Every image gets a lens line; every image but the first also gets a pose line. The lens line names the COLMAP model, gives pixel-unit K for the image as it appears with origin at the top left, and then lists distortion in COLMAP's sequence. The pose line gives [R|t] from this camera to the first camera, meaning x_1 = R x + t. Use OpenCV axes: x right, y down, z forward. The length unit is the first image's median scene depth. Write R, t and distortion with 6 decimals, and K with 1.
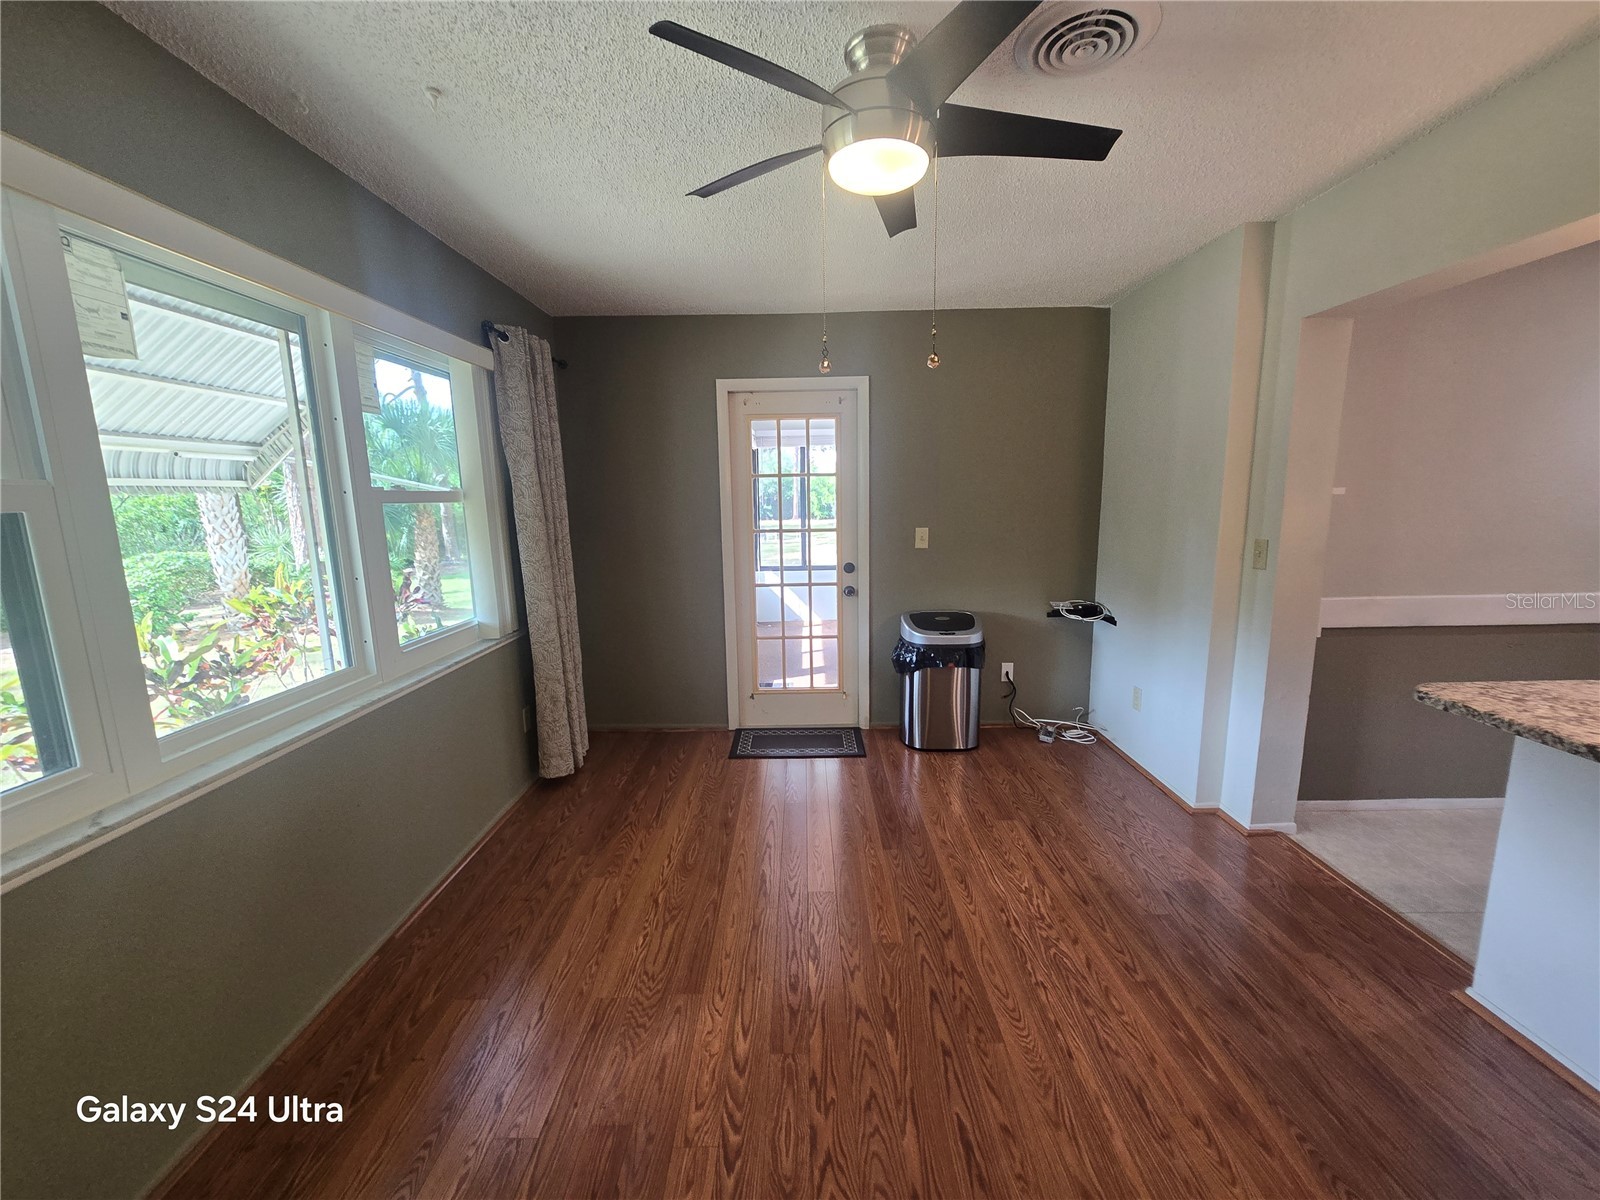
lens RADIAL K [[652.7, 0, 798.8], [0, 652.7, 603.4], [0, 0, 1]] dist [-0.004598, 0.000155]
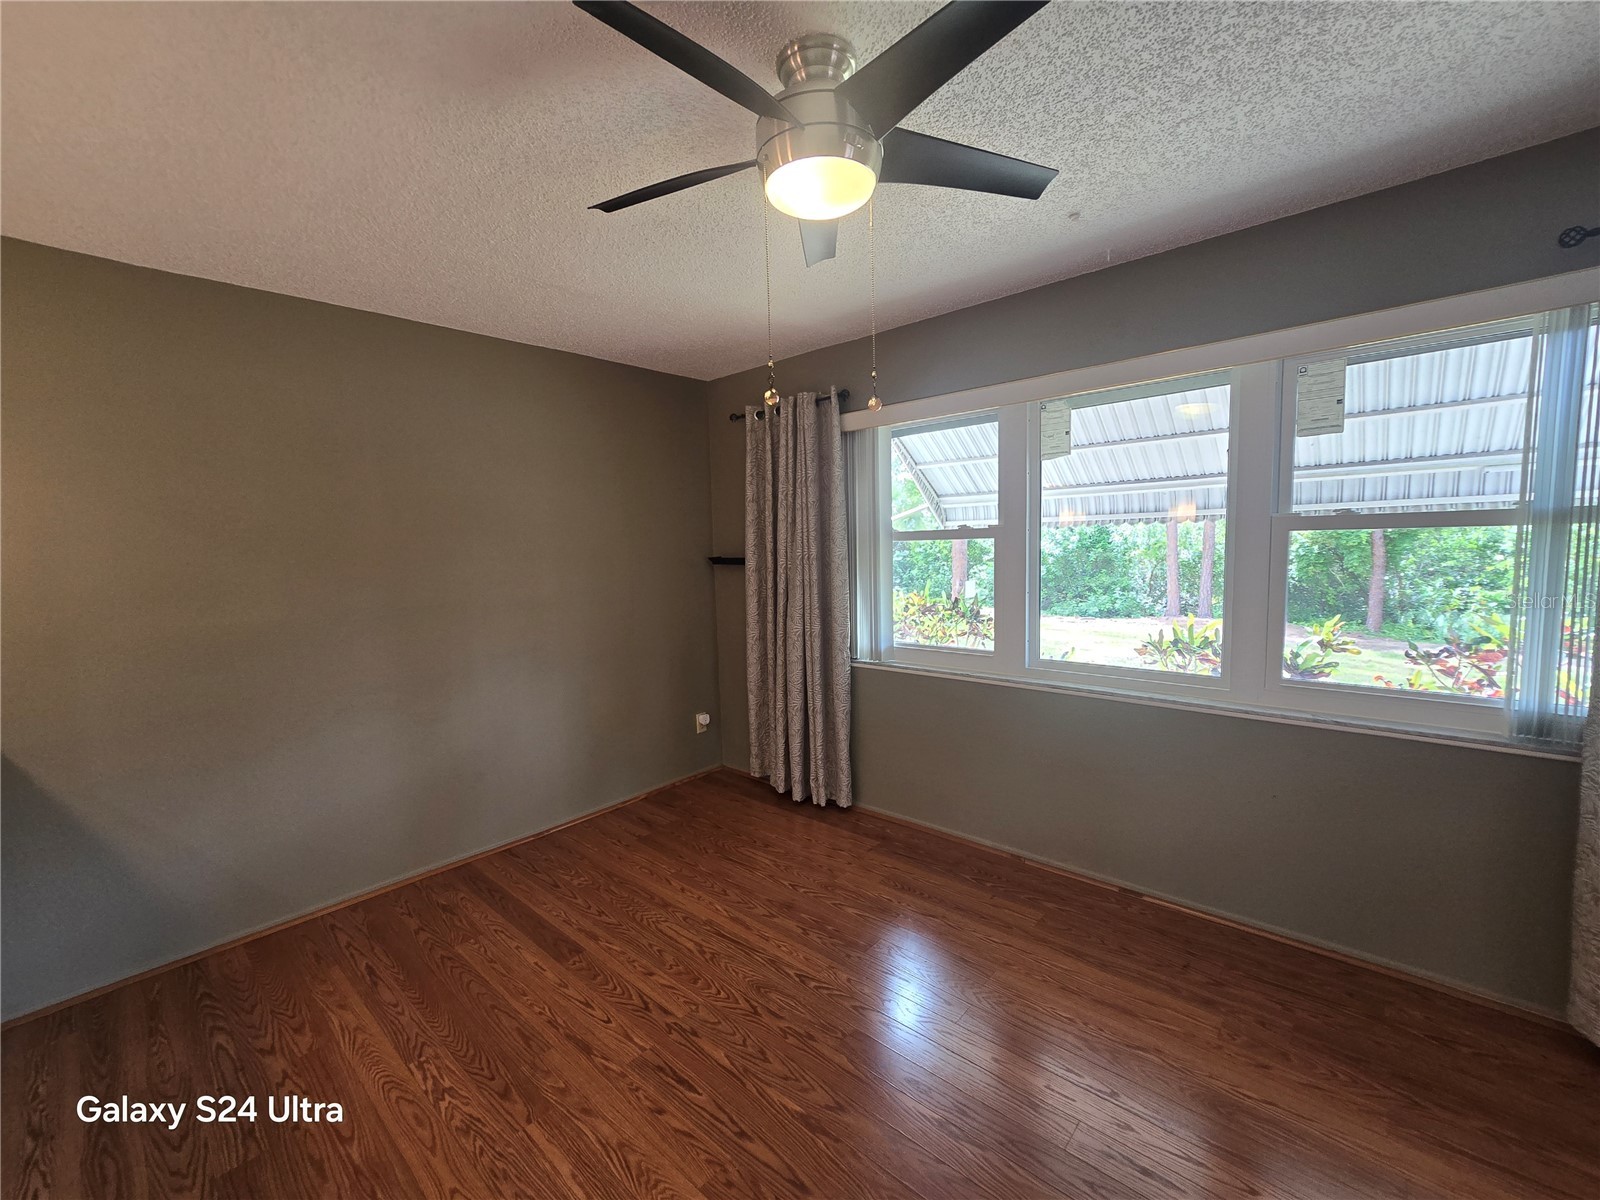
lens RADIAL K [[652.7, 0, 798.8], [0, 652.7, 600.9], [0, 0, 1]] dist [-0.004598, 0.000155]
pose [[-0.656581, 0.109465, -0.746270, 0.856887], [-0.083393, 0.972811, 0.216065, -0.295809], [0.749632, 0.204098, -0.629600, 1.620519]]
